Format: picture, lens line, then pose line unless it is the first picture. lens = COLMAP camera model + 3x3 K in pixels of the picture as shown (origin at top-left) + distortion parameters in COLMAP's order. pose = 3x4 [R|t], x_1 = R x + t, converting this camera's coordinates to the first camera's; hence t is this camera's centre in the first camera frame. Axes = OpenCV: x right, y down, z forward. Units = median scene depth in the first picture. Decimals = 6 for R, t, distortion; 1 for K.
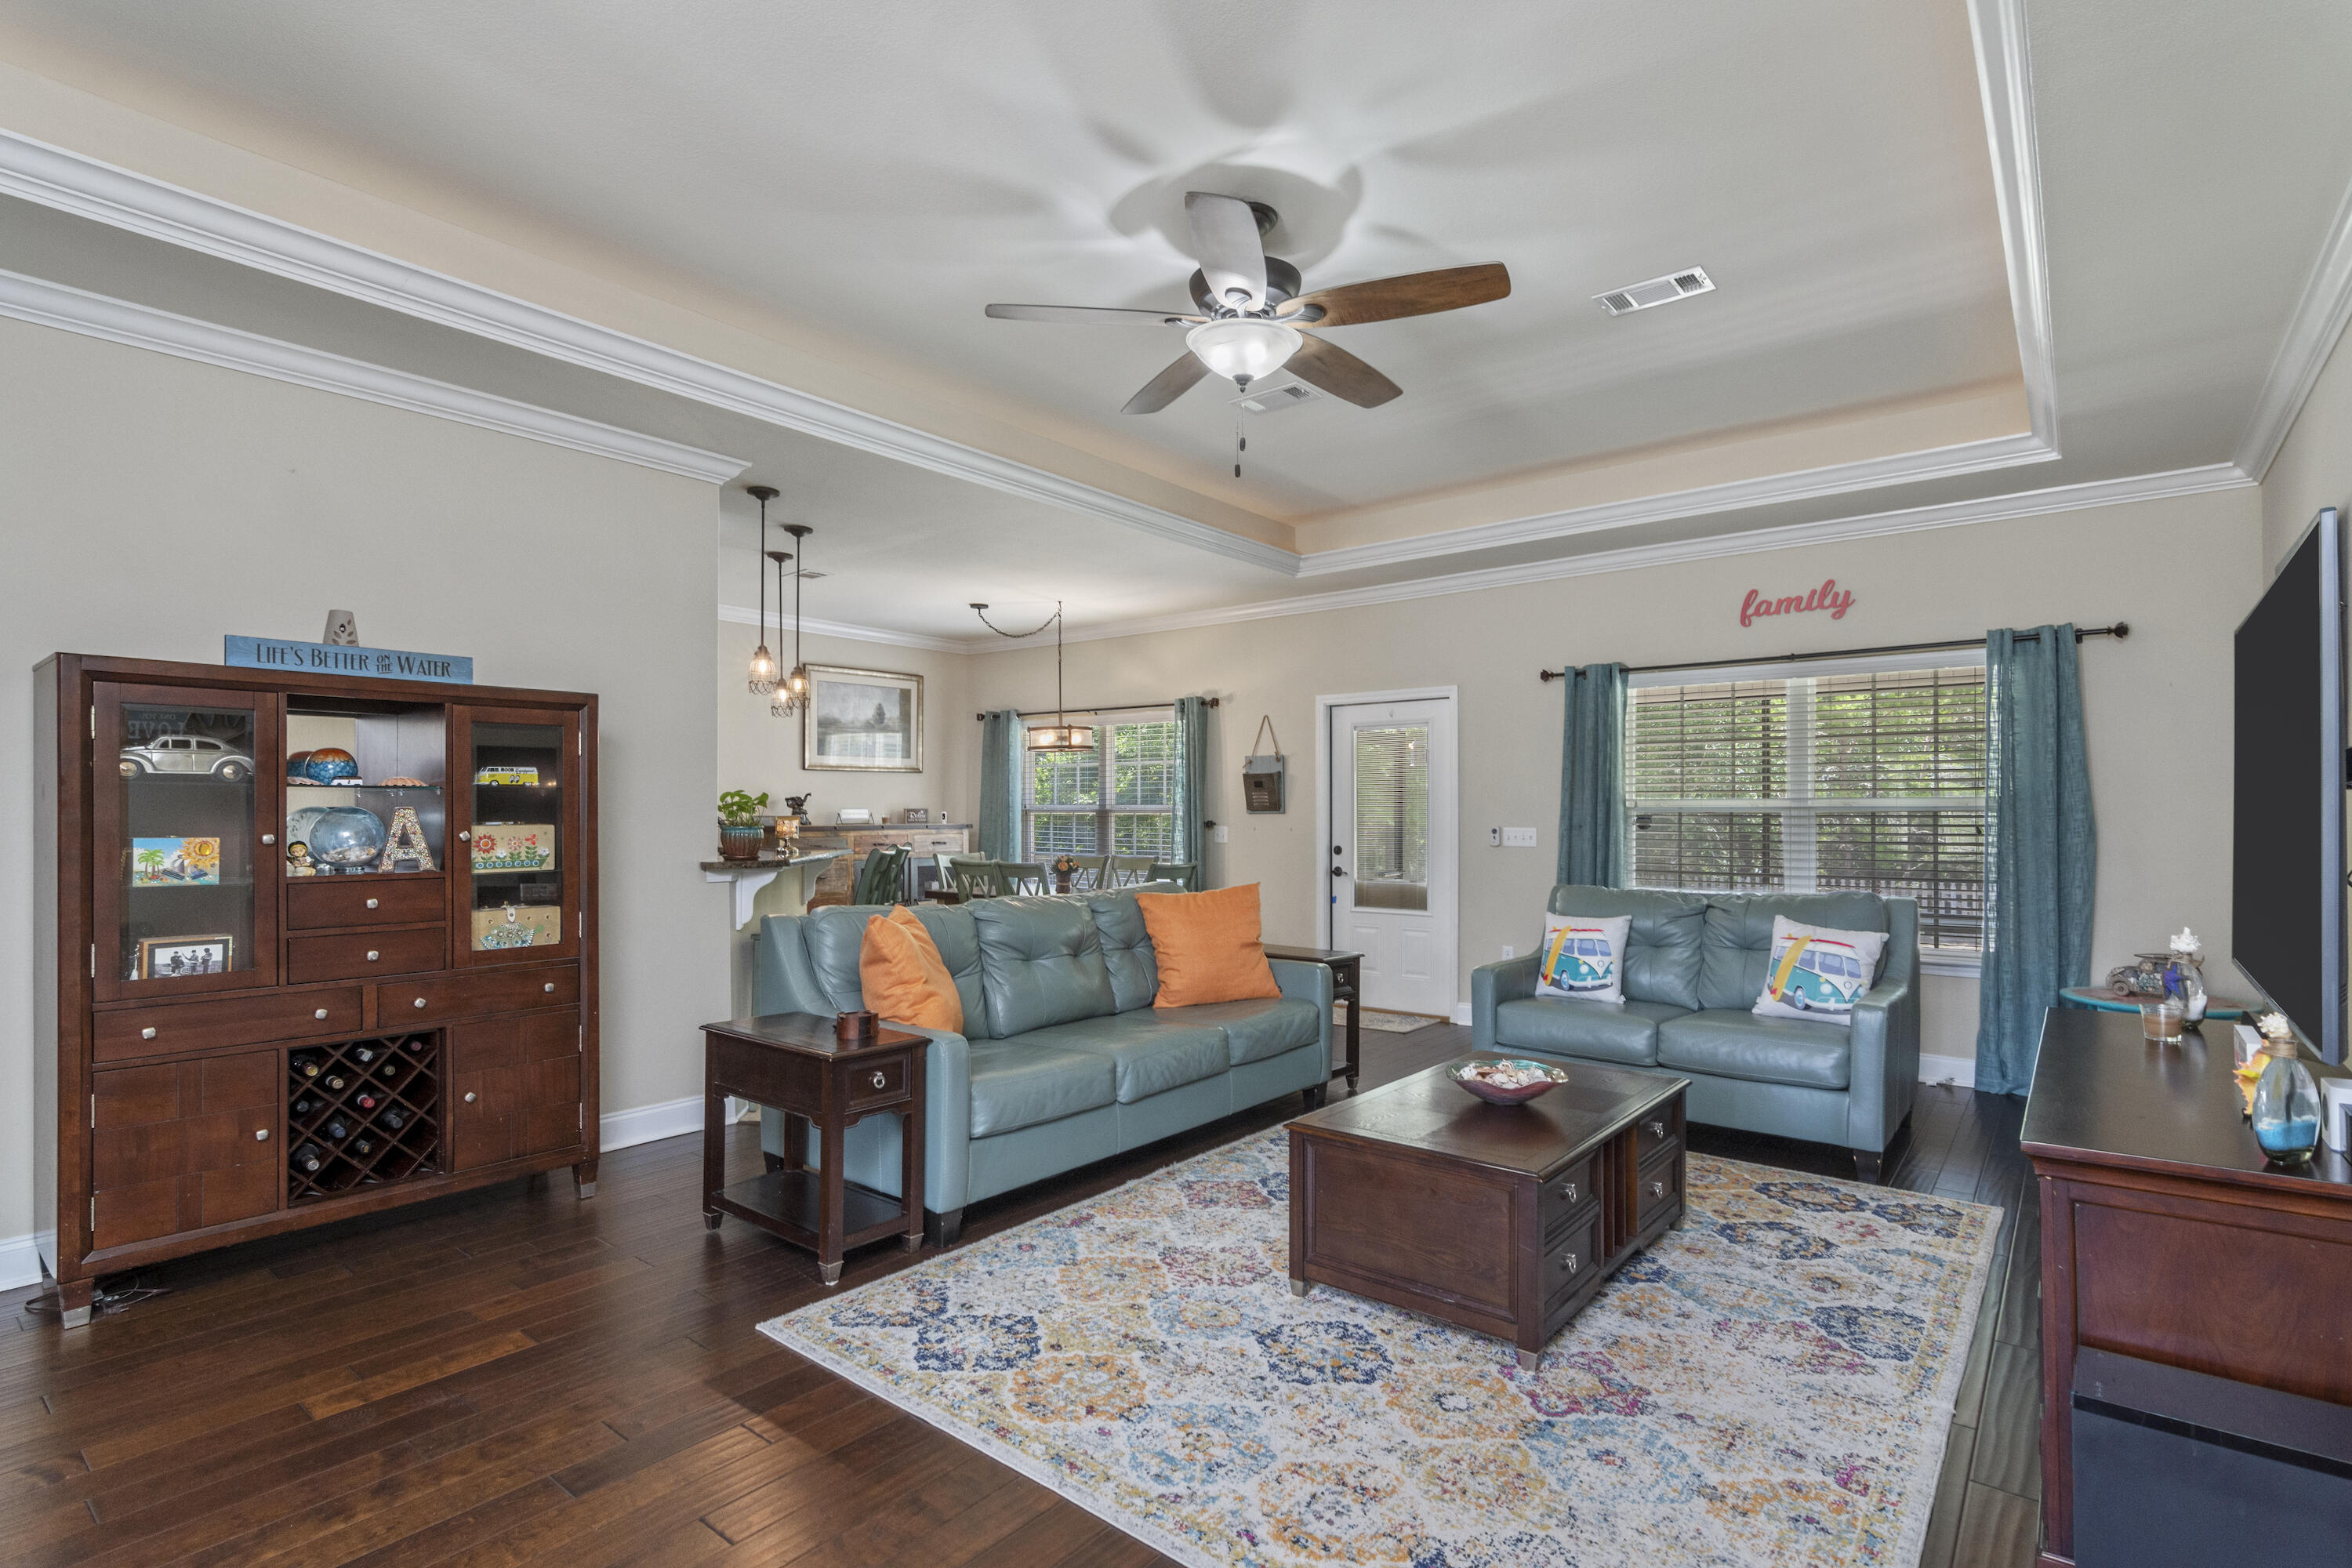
lens RADIAL K [[1207.8, 0, 1211.4], [0, 1207.8, 801.9], [0, 0, 1]] dist [0.001062, 0.001411]
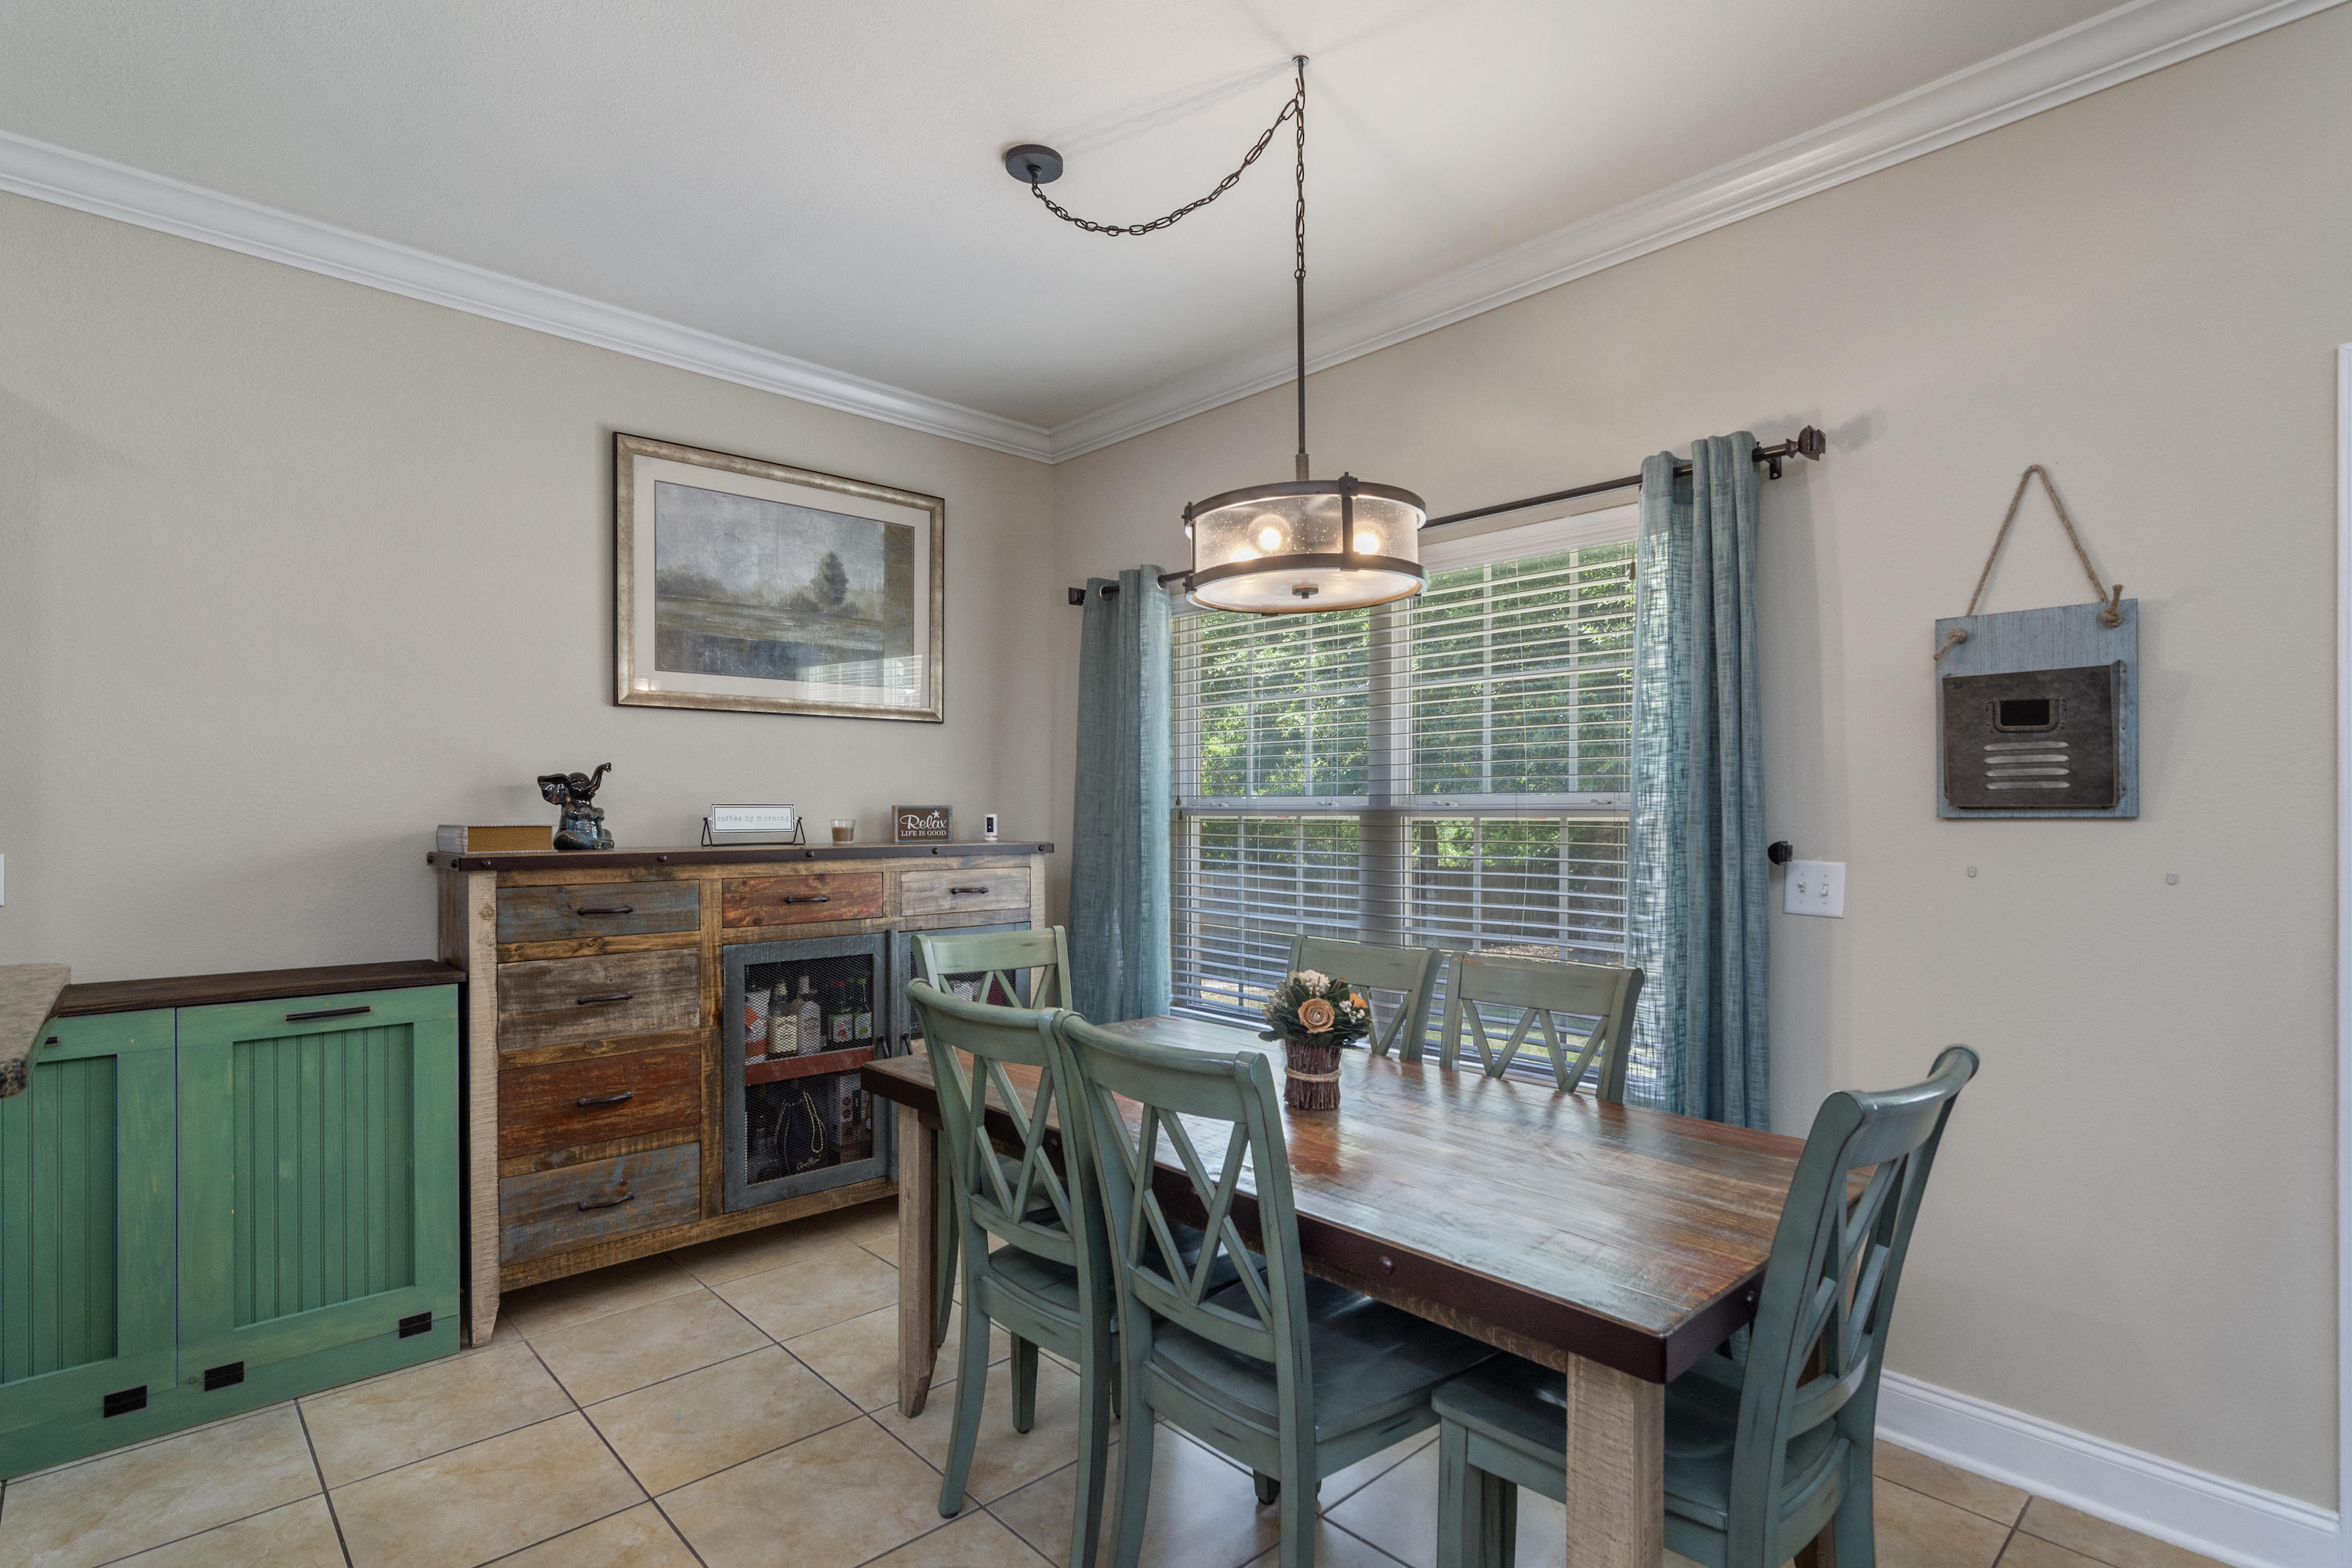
lens RADIAL K [[1207.8, 0, 1175.7], [0, 1207.8, 784.0], [0, 0, 1]] dist [0.001062, 0.001411]
pose [[0.987534, -0.004857, -0.157331, -0.166070], [0.002301, 0.999863, -0.016420, 0.008785], [0.157389, 0.015853, 0.987409, 1.090450]]
